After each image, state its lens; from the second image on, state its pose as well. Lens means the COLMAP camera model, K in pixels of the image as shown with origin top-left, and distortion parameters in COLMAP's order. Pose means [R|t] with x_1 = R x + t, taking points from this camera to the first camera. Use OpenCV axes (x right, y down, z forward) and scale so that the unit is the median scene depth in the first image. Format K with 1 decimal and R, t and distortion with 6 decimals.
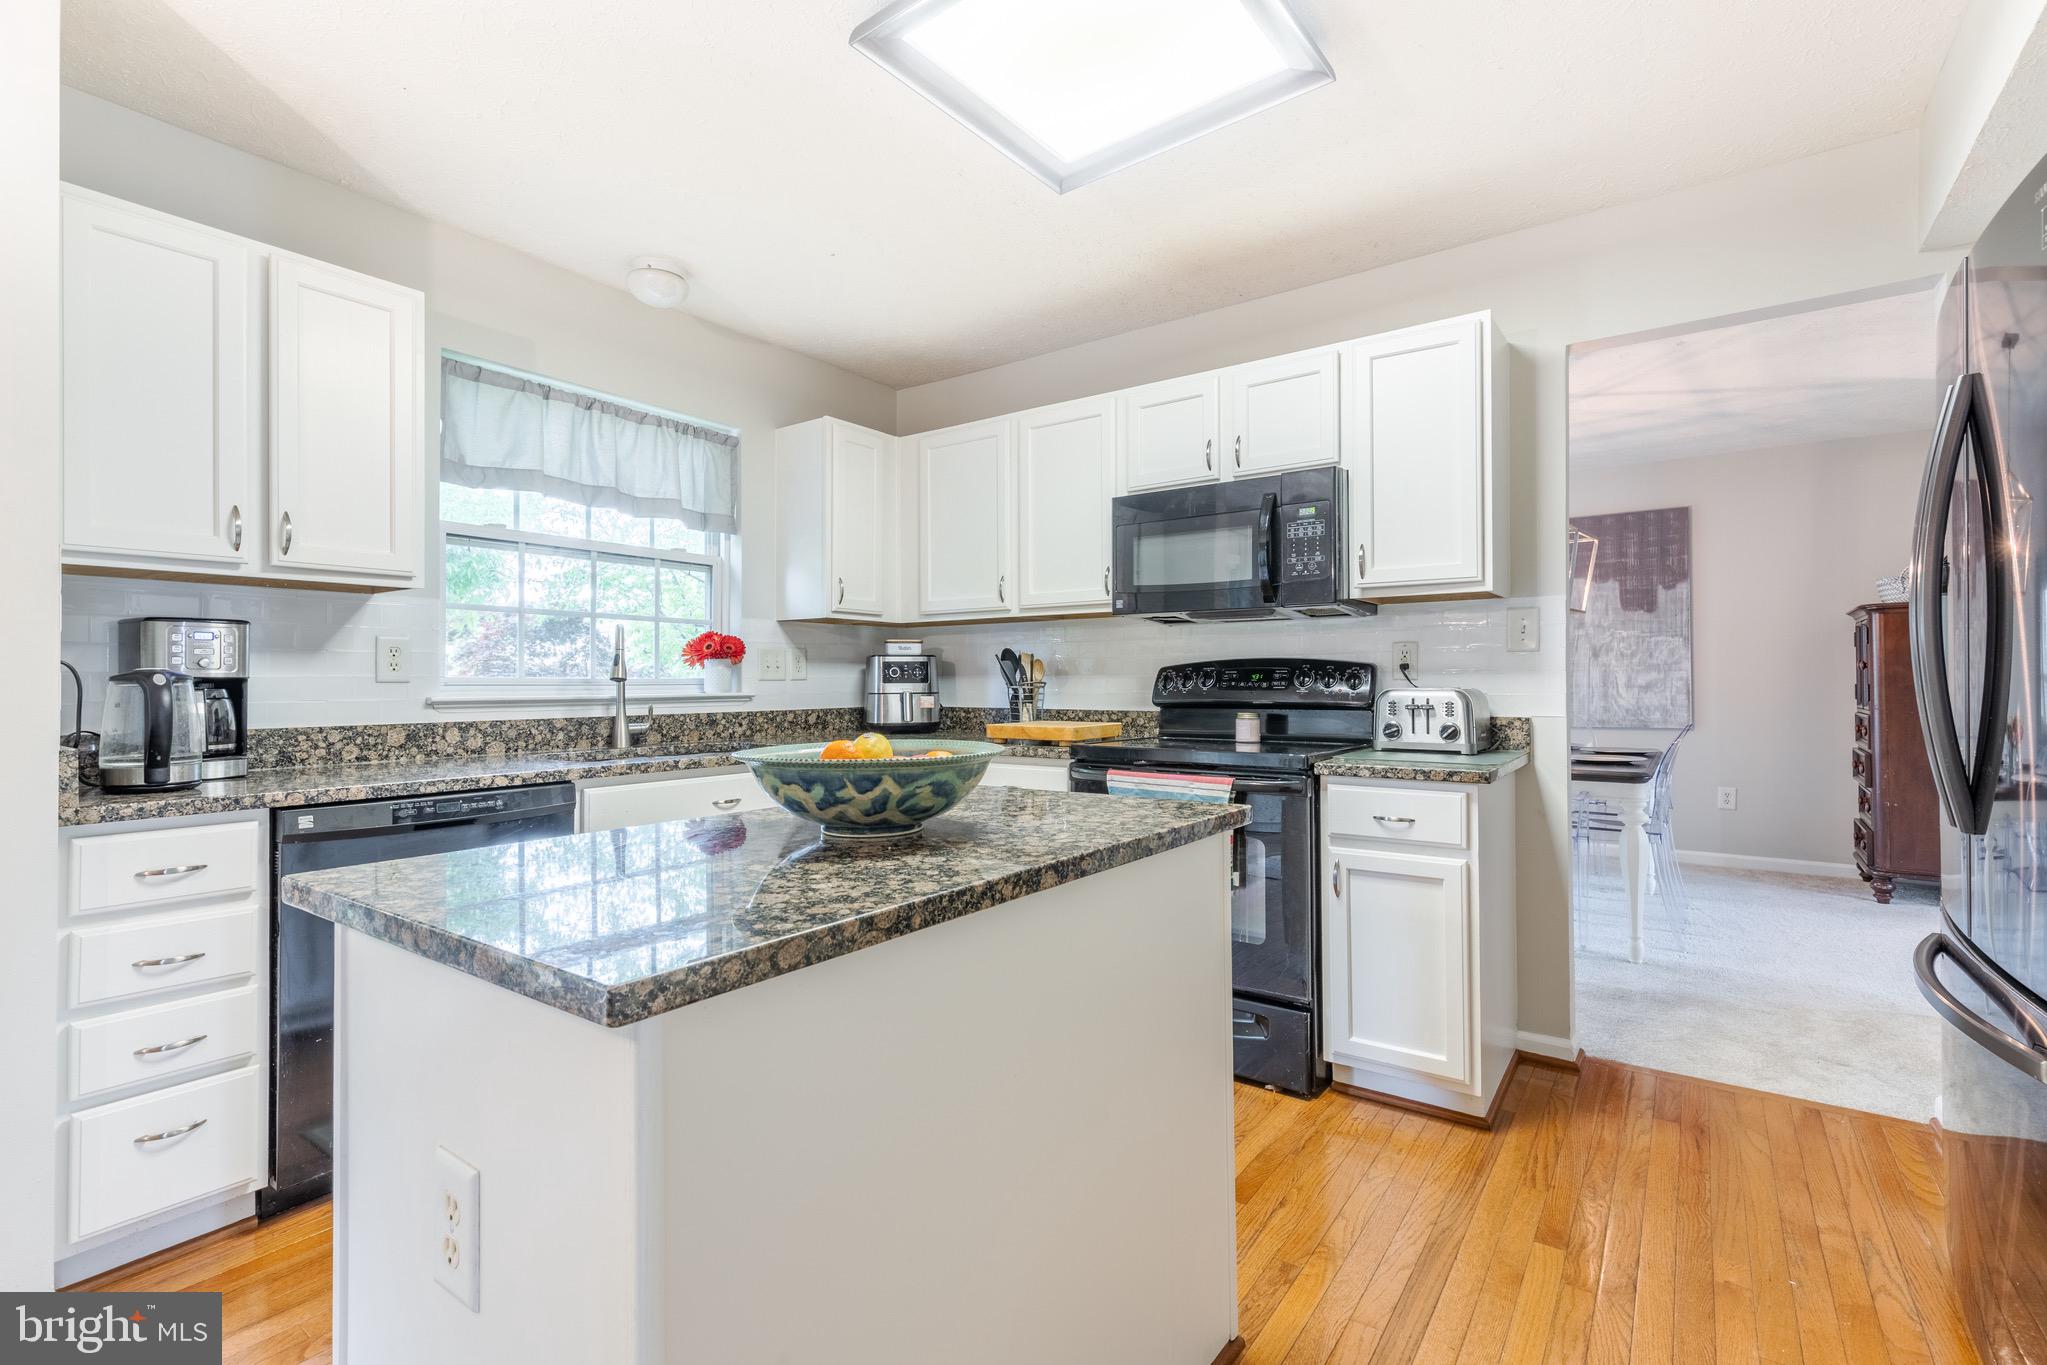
lens RADIAL K [[928.4, 0, 1029.4], [0, 928.4, 674.0], [0, 0, 1]] dist [0.005155, -0.000407]
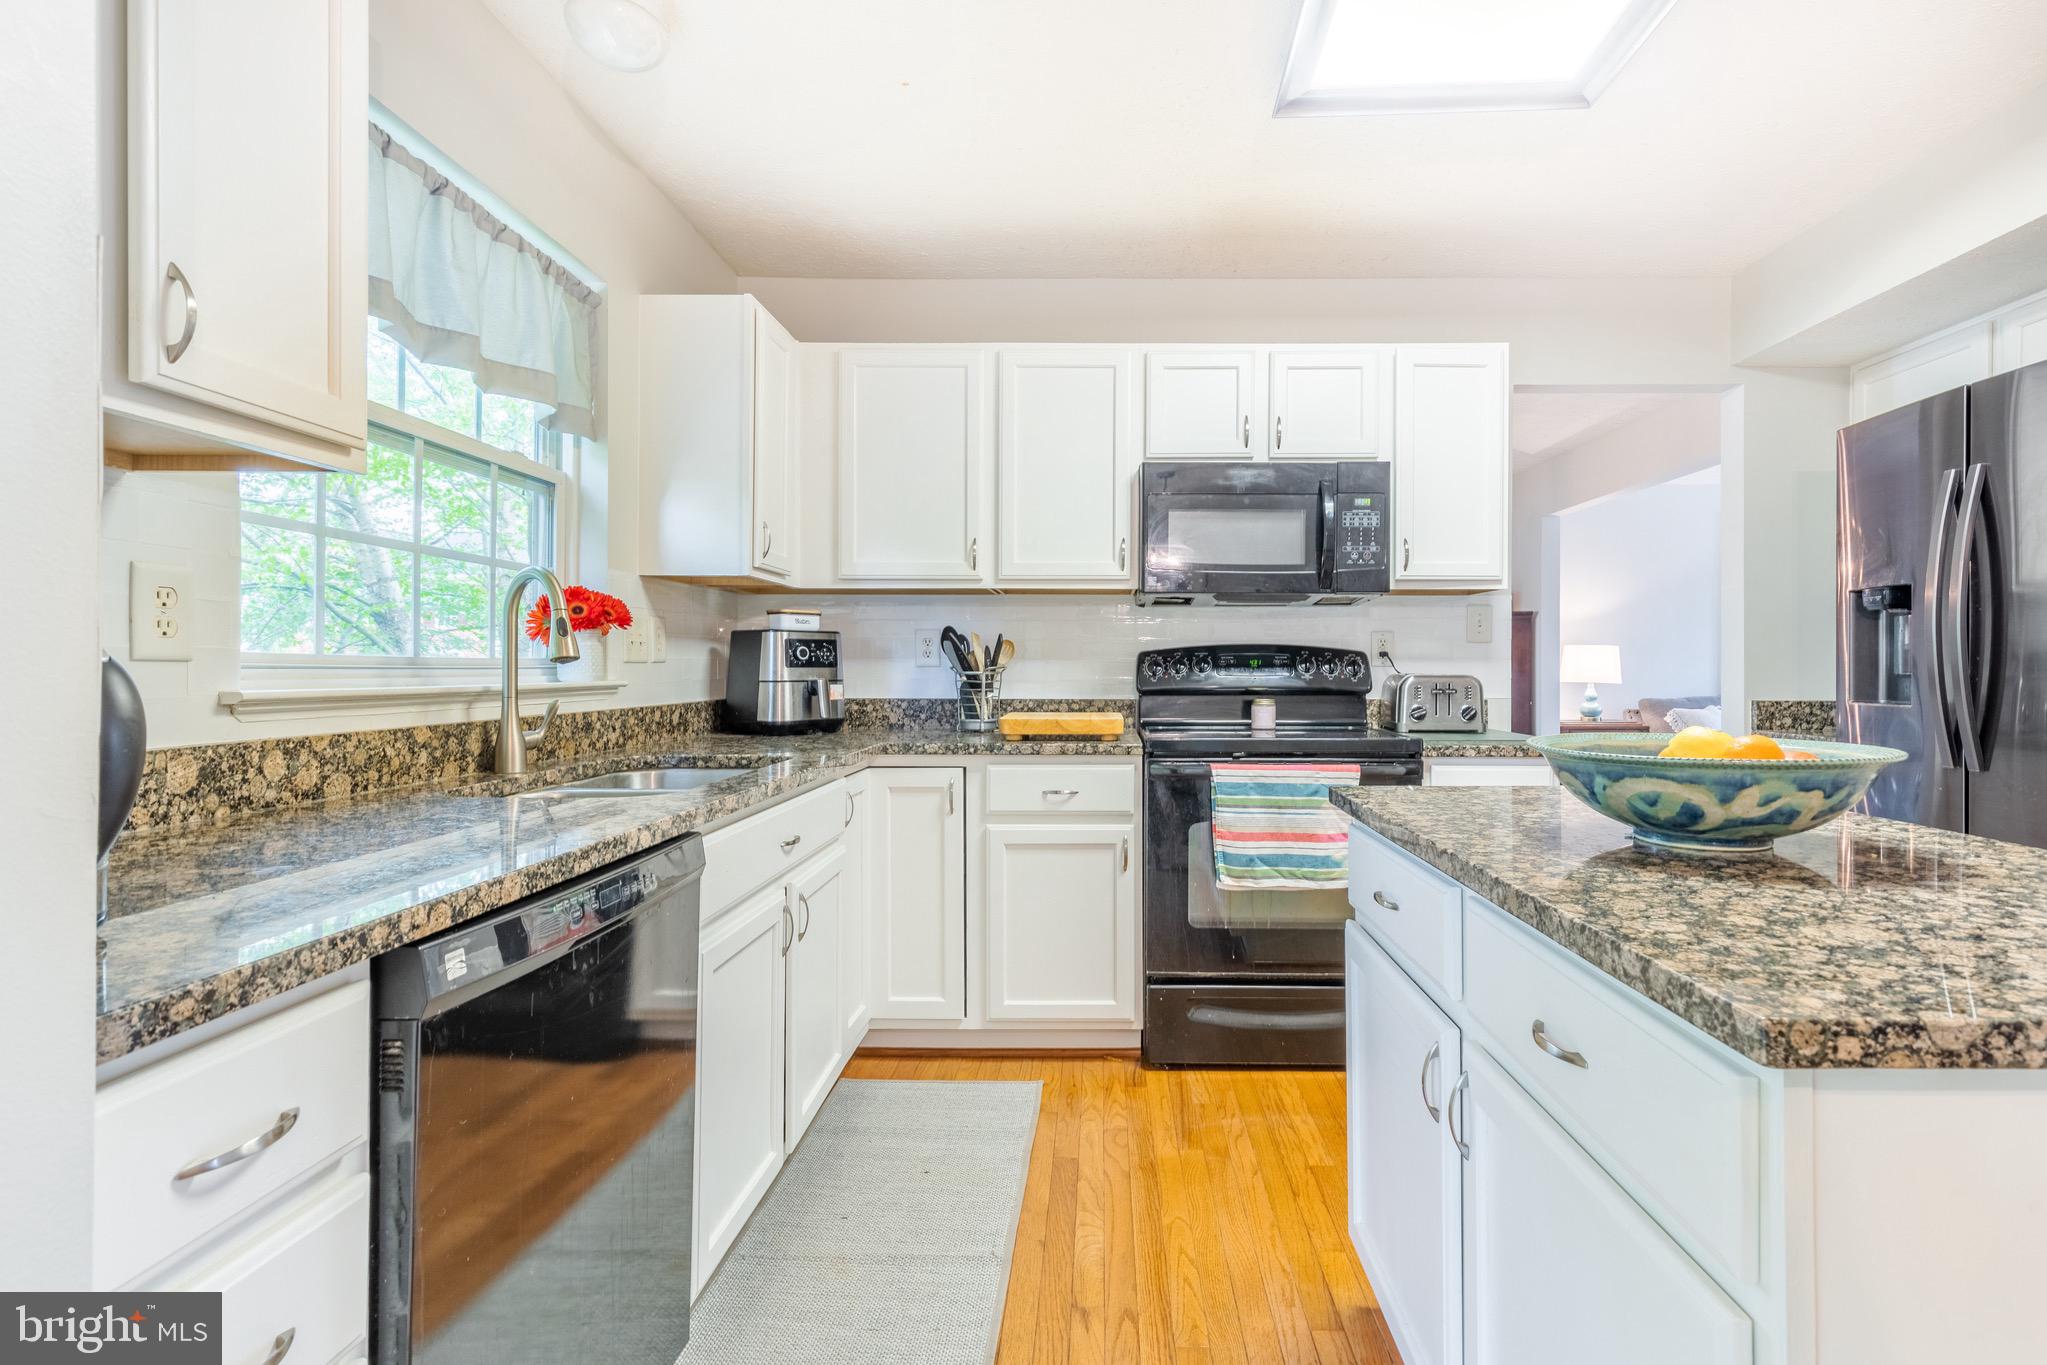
lens RADIAL K [[964.5, 0, 1101.5], [0, 964.5, 665.9], [0, 0, 1]] dist [0.002893, -0.000258]
pose [[0.810974, 0.005330, 0.585058, -0.543063], [-0.008341, 0.999962, 0.002451, 0.006017], [-0.585023, -0.006868, 0.810987, 0.293410]]
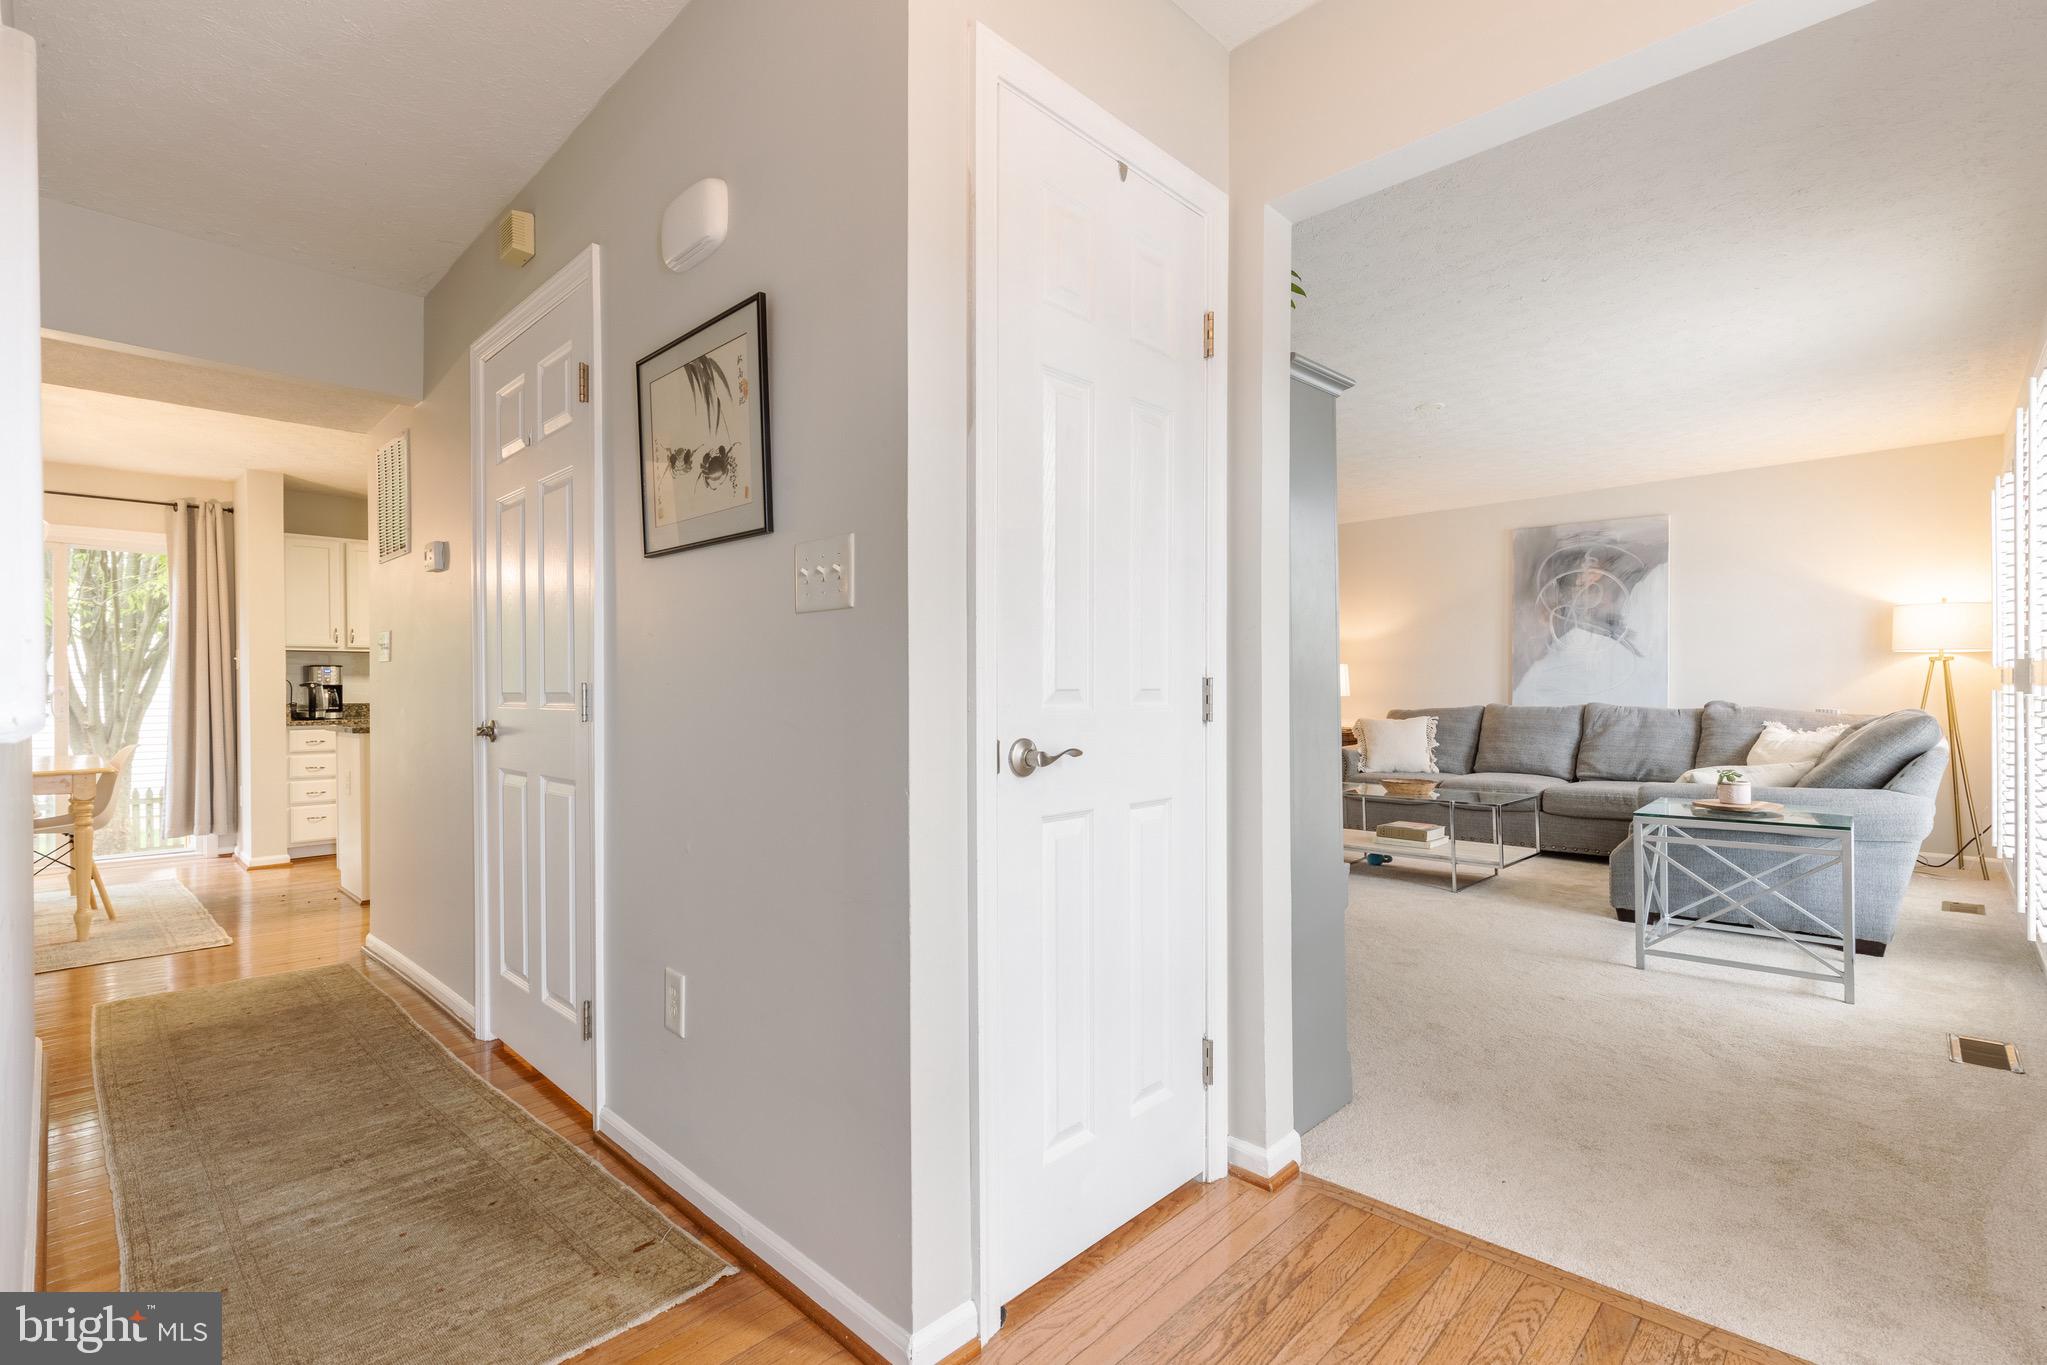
lens RADIAL K [[935.6, 0, 1021.8], [0, 935.6, 697.5], [0, 0, 1]] dist [0.003105, 0.000053]
pose [[0.989889, -0.001606, -0.141837, 1.326009], [0.003998, 0.999854, 0.016584, 0.002078], [0.141790, -0.016983, 0.989751, -1.263923]]
